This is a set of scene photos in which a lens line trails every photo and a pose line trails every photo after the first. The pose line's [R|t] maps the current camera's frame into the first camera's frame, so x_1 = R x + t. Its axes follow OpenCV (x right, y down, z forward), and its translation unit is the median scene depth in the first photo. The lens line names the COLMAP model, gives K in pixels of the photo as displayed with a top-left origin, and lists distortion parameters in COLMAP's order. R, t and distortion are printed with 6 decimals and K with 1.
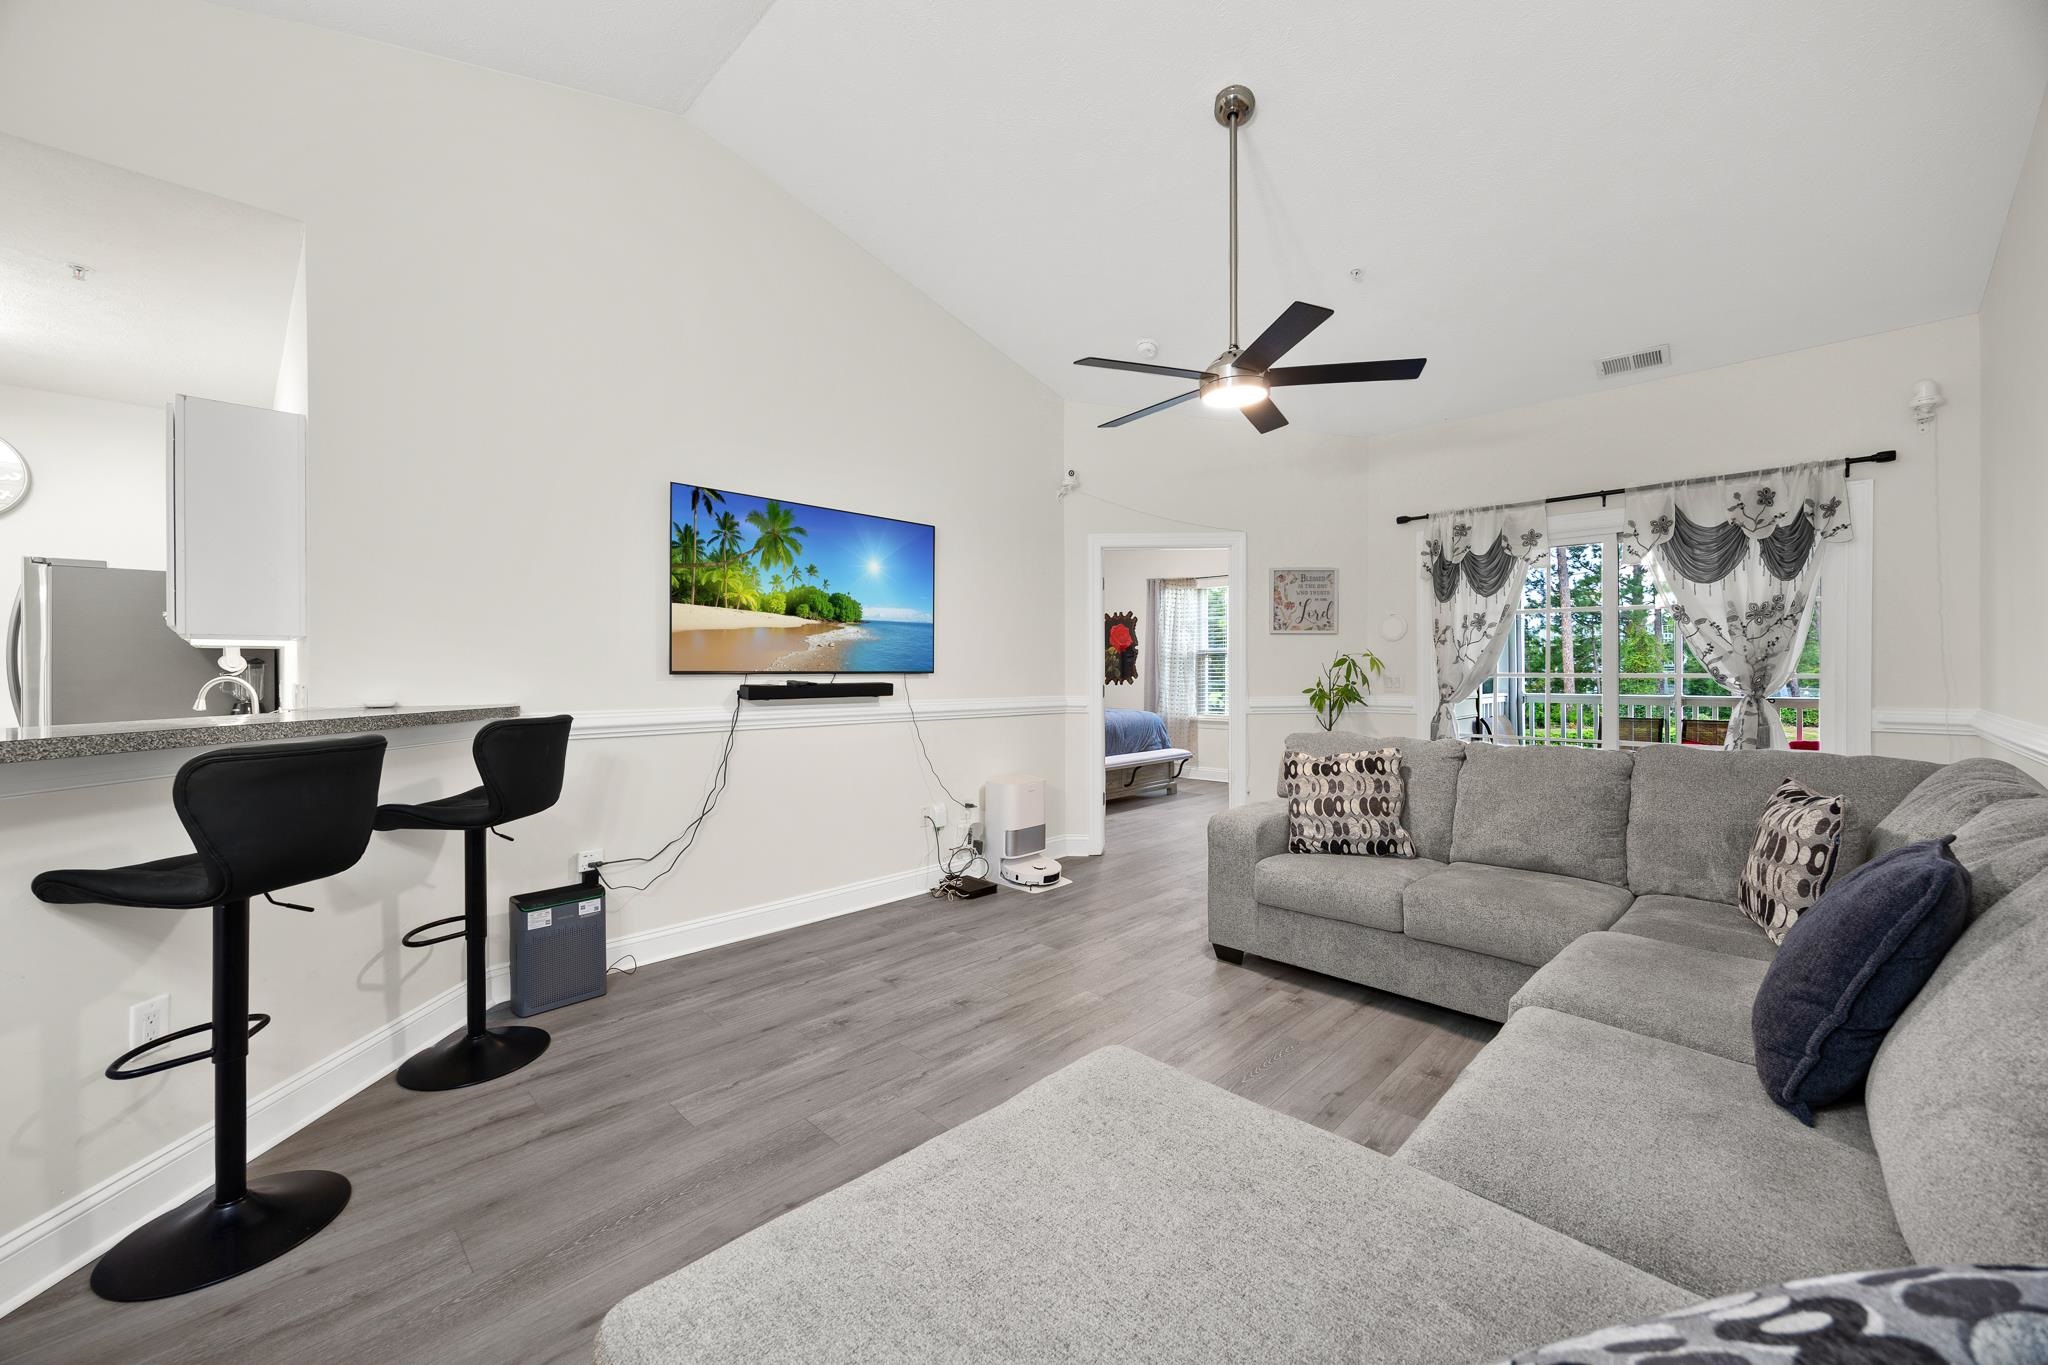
lens RADIAL K [[790.1, 0, 1035.1], [0, 790.1, 667.2], [0, 0, 1]] dist [0.000820, -0.000702]
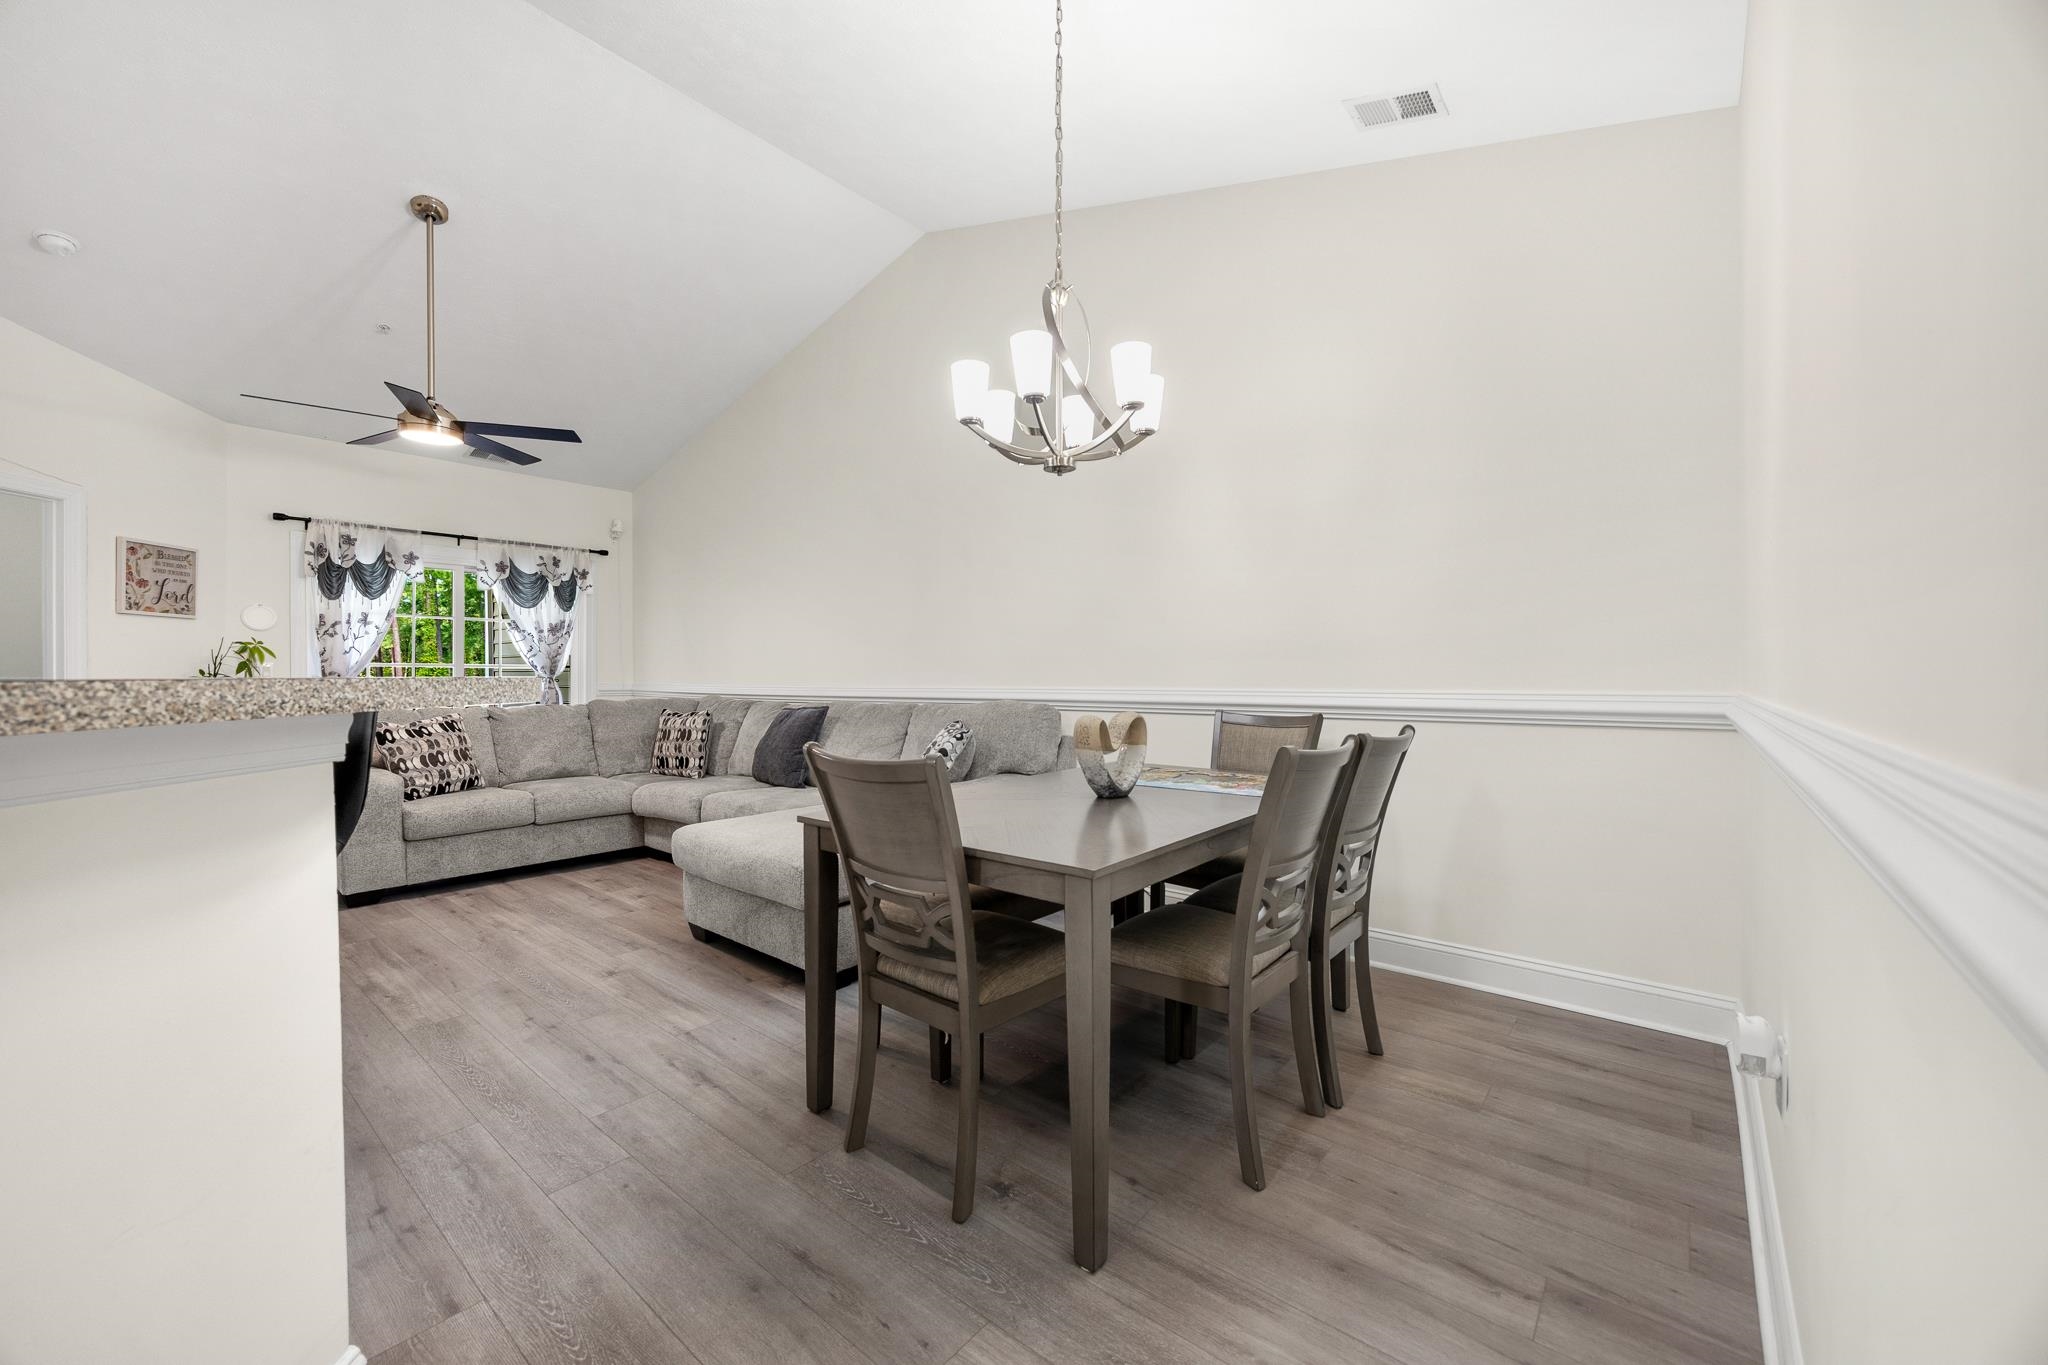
lens RADIAL K [[790.1, 0, 1025.0], [0, 790.1, 682.7], [0, 0, 1]] dist [0.000820, -0.000702]
pose [[-0.075526, -0.007210, 0.997118, -0.921658], [-0.002075, 0.999973, 0.007073, 0.035802], [-0.997142, -0.001535, -0.075539, 0.118081]]
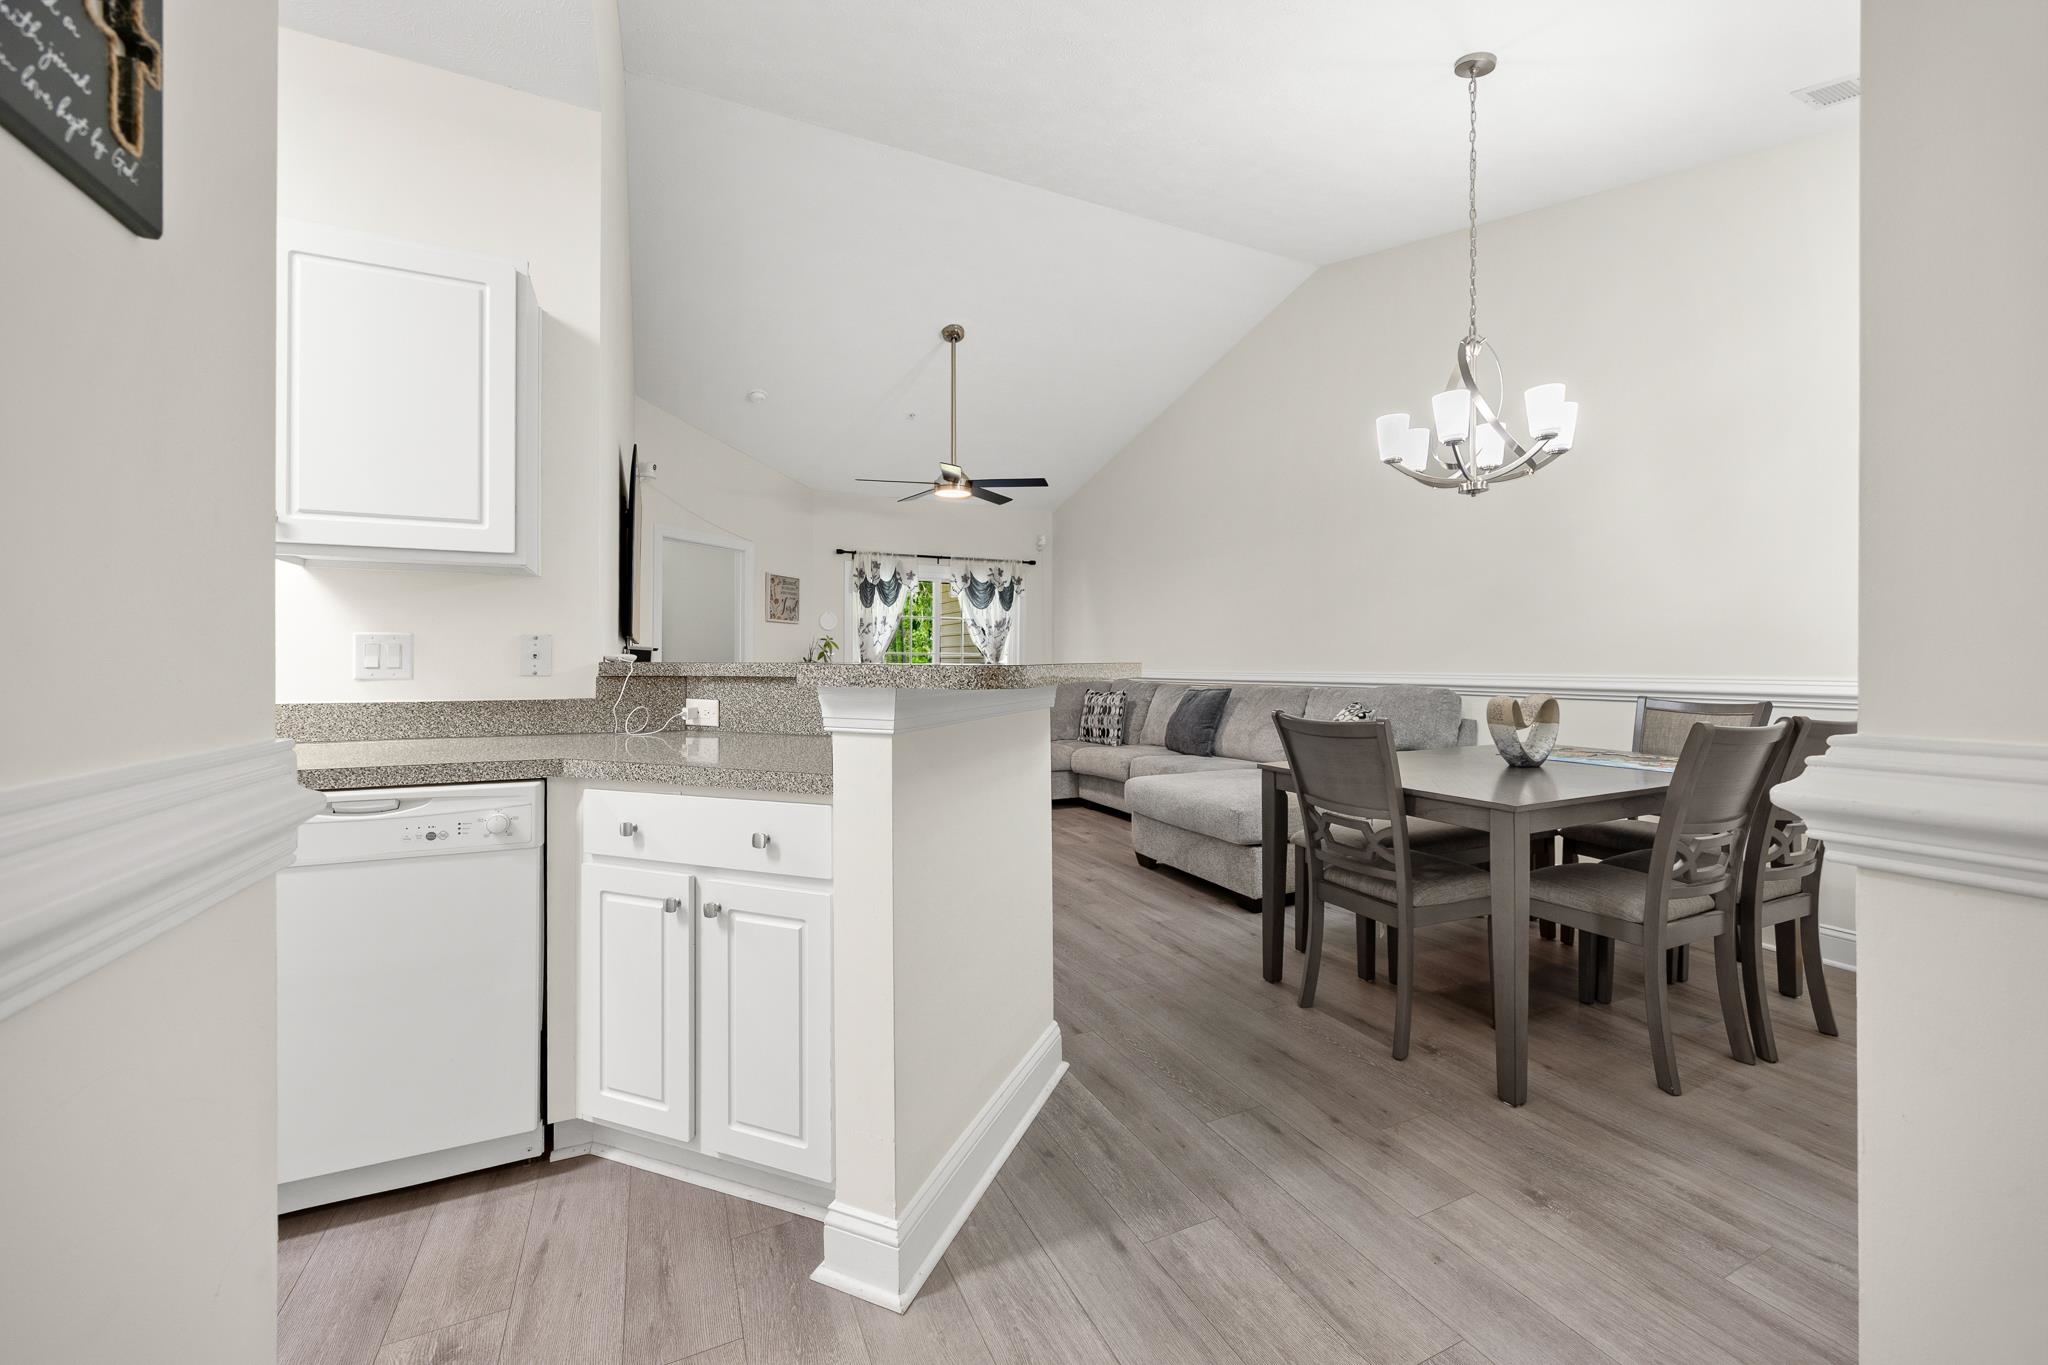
lens RADIAL K [[790.1, 0, 1020.7], [0, 790.1, 661.9], [0, 0, 1]] dist [0.000820, -0.000702]
pose [[0.355663, 0.002141, 0.934612, -1.160597], [-0.003929, 0.999992, -0.000796, 0.036511], [-0.934606, -0.003389, 0.355668, 0.179632]]
